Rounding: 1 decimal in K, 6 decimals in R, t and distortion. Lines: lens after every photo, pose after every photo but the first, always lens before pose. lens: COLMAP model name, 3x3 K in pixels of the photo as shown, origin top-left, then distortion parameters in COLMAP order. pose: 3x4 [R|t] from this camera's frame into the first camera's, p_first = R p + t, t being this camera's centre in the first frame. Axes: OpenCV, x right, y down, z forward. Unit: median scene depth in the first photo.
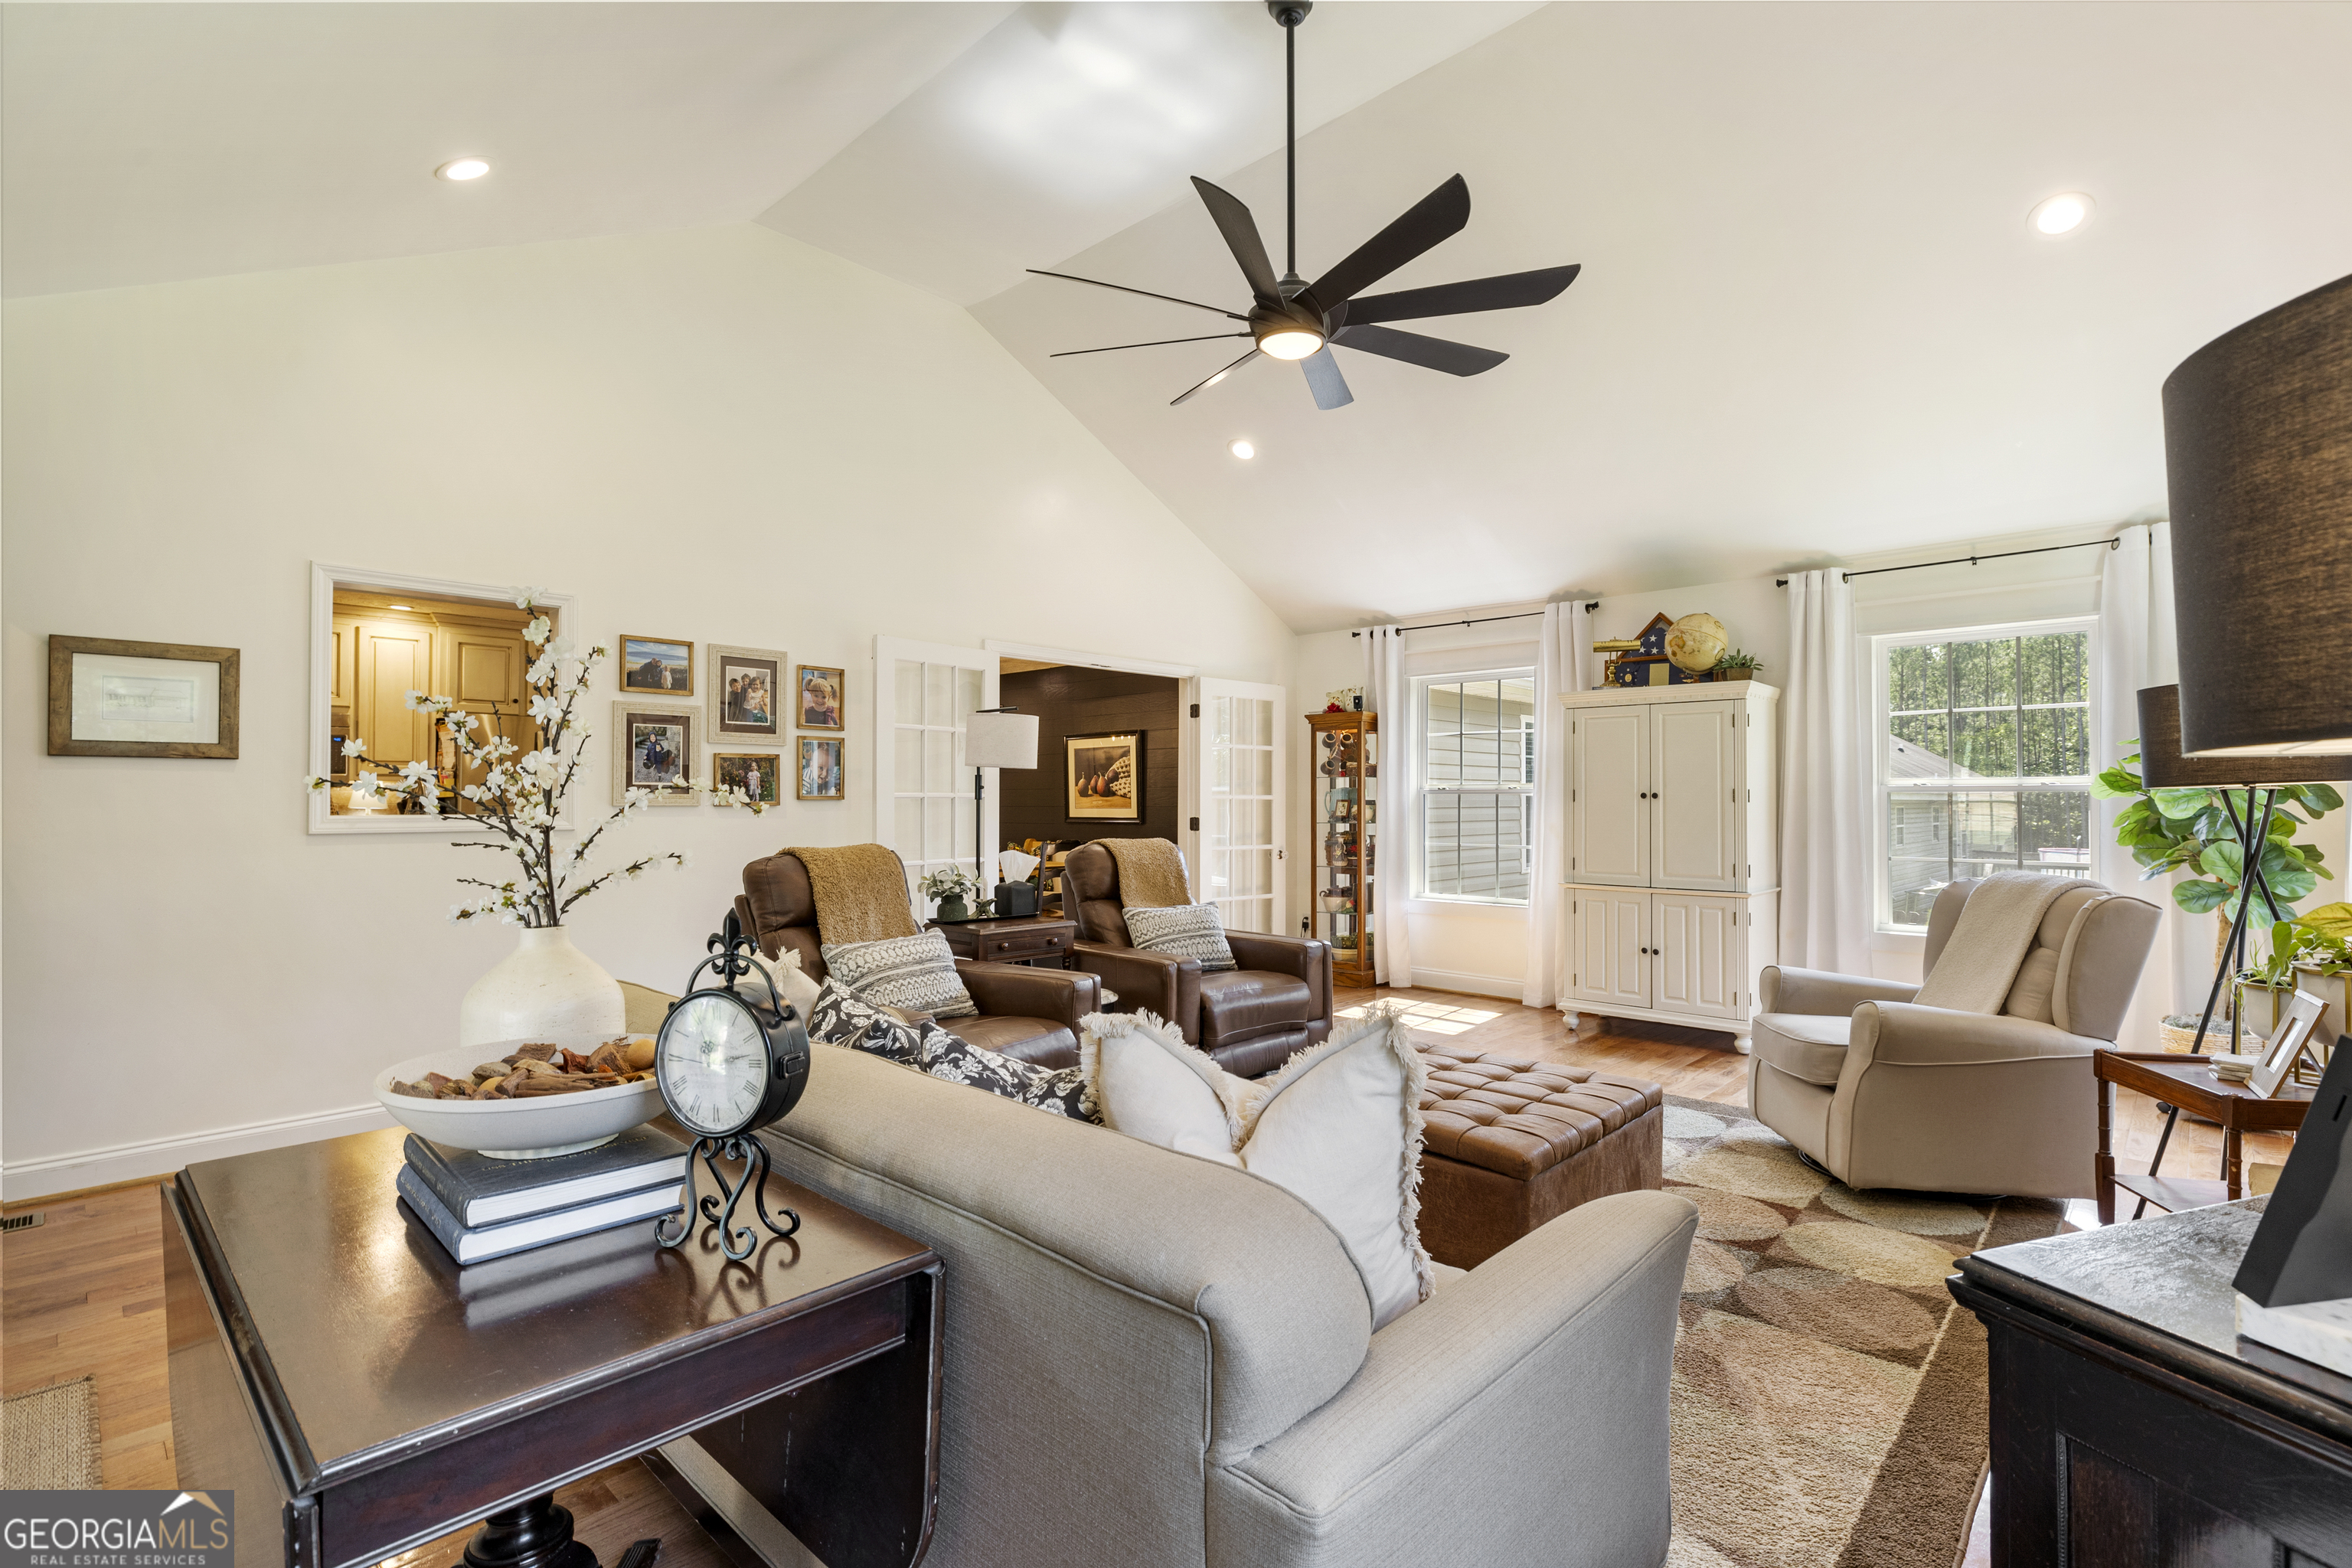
lens RADIAL K [[1080.9, 0, 1195.0], [0, 1080.9, 794.7], [0, 0, 1]] dist [-0.006749, -0.000405]
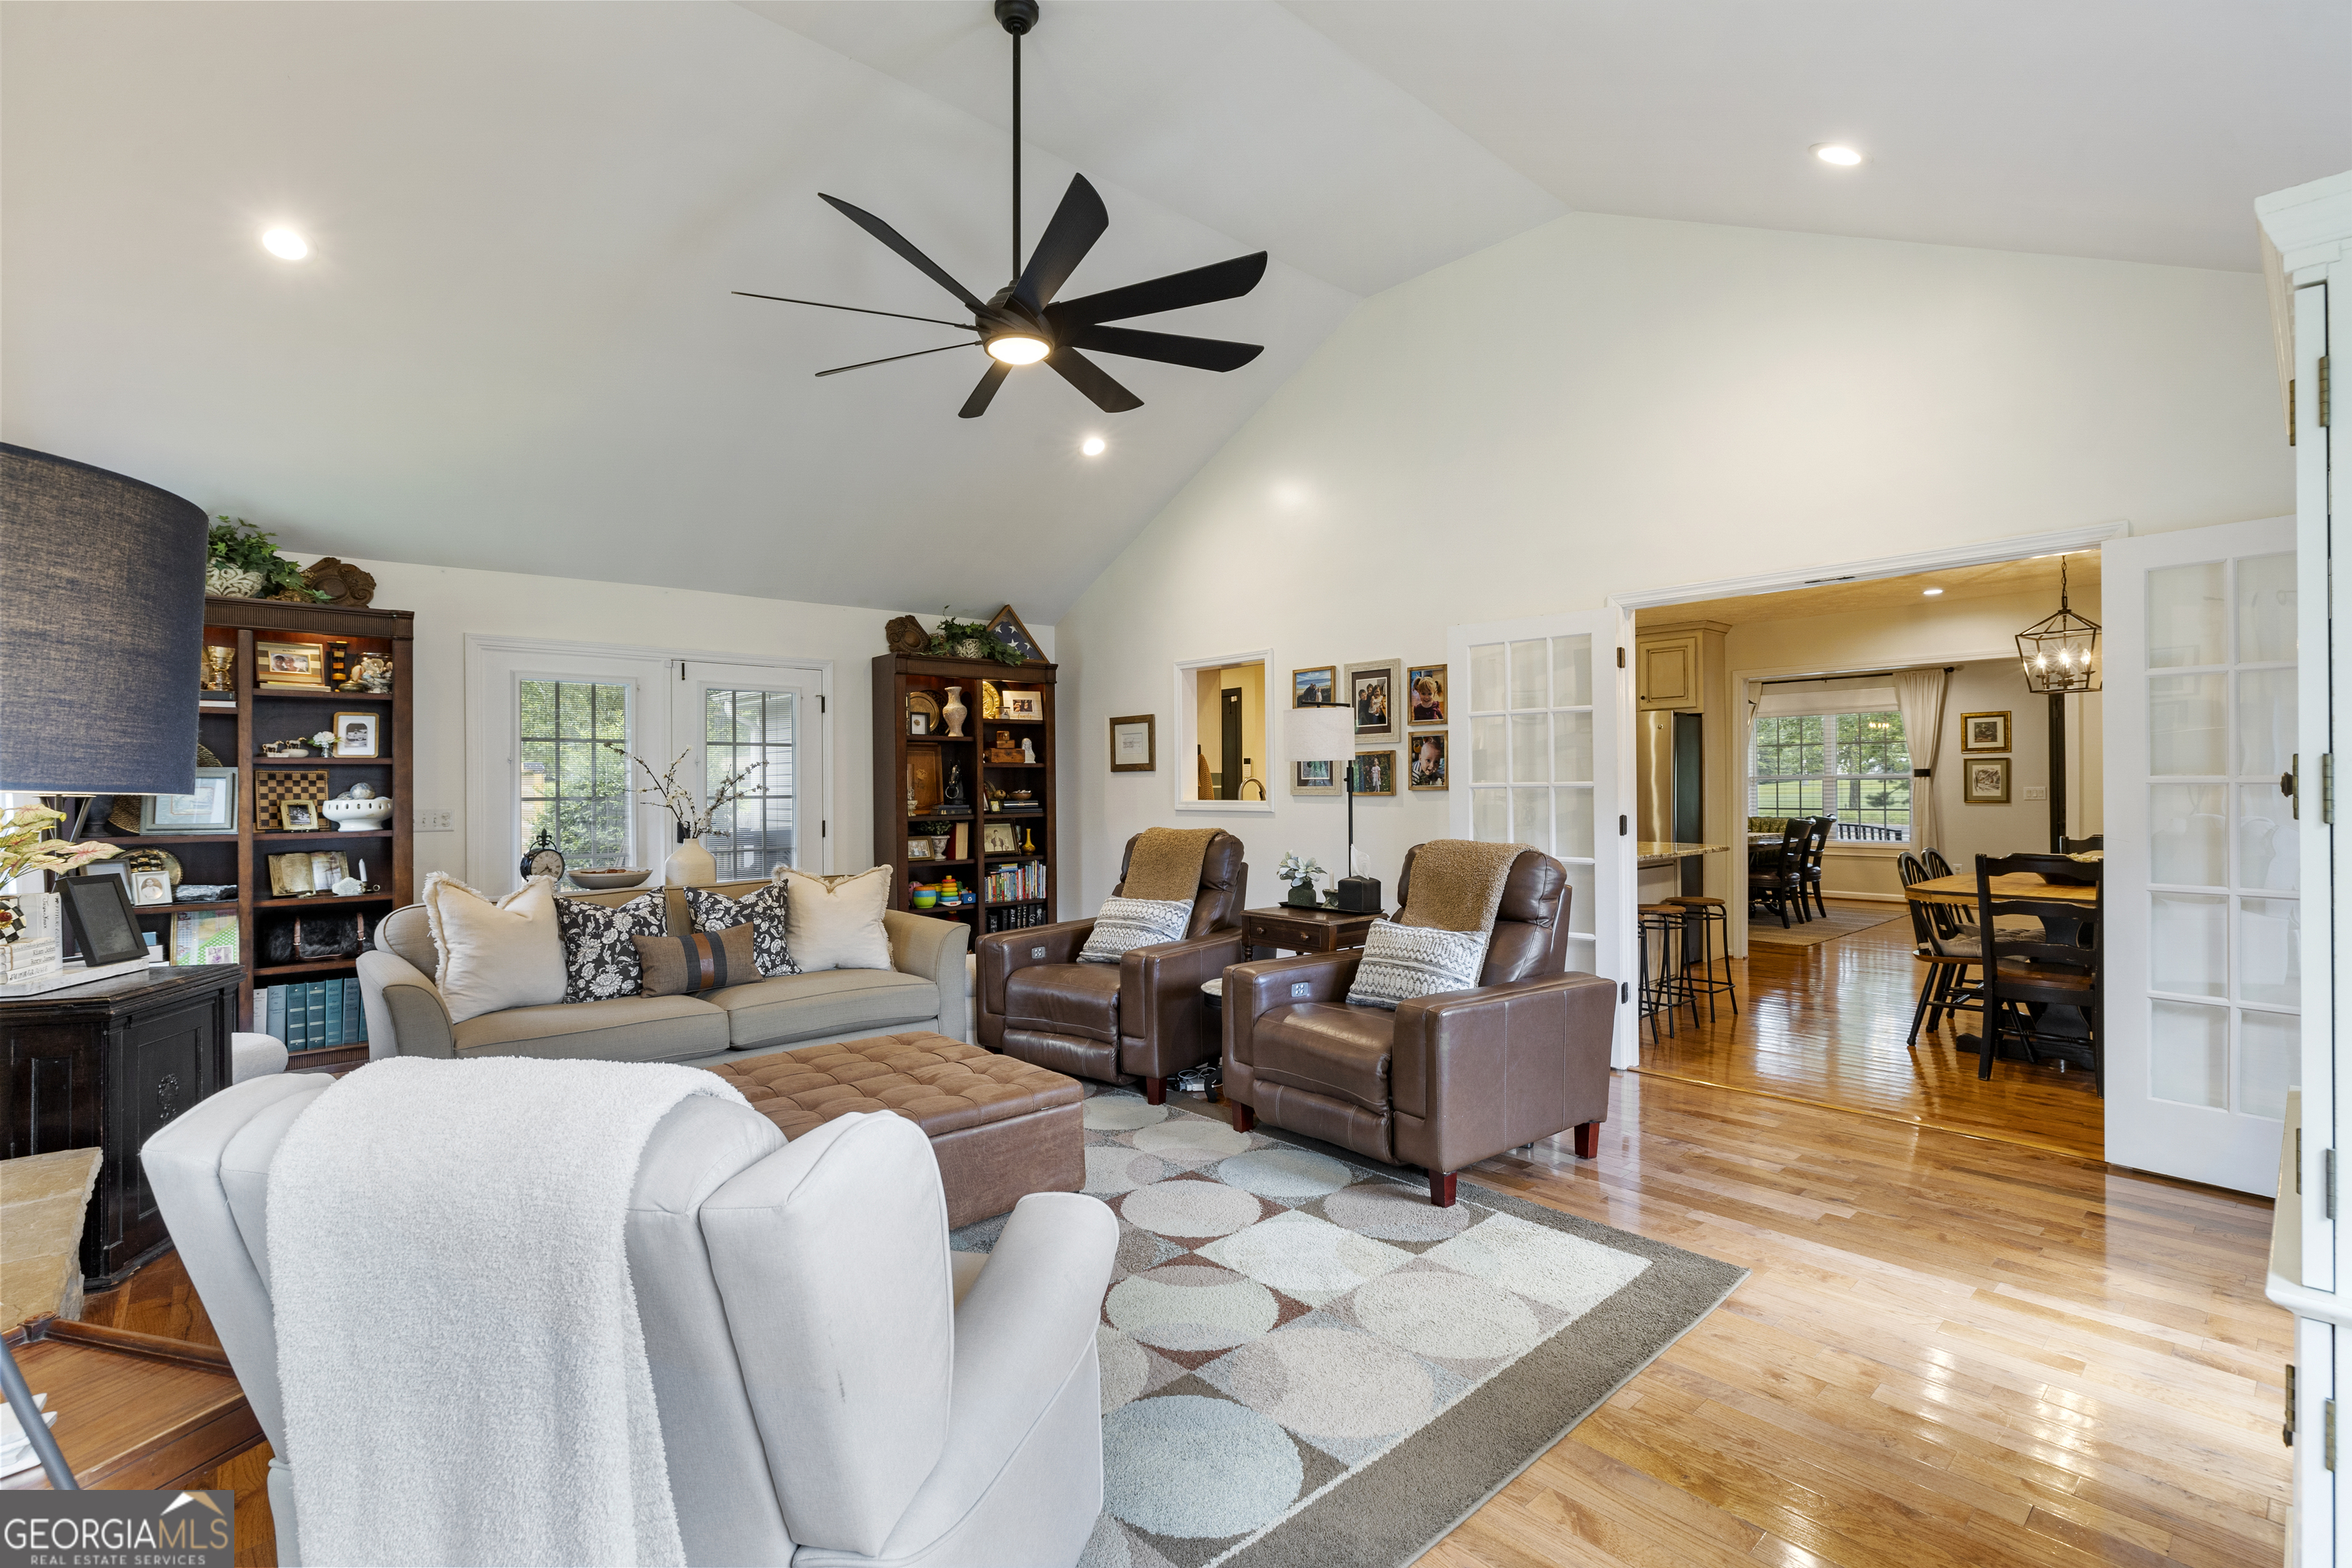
lens RADIAL K [[1080.9, 0, 1188.6], [0, 1080.9, 766.4], [0, 0, 1]] dist [-0.006749, -0.000405]
pose [[-0.080084, -0.015105, -0.996674, 0.733539], [0.013910, 0.999771, -0.016270, -0.005454], [0.996691, -0.015167, -0.079856, 0.852697]]
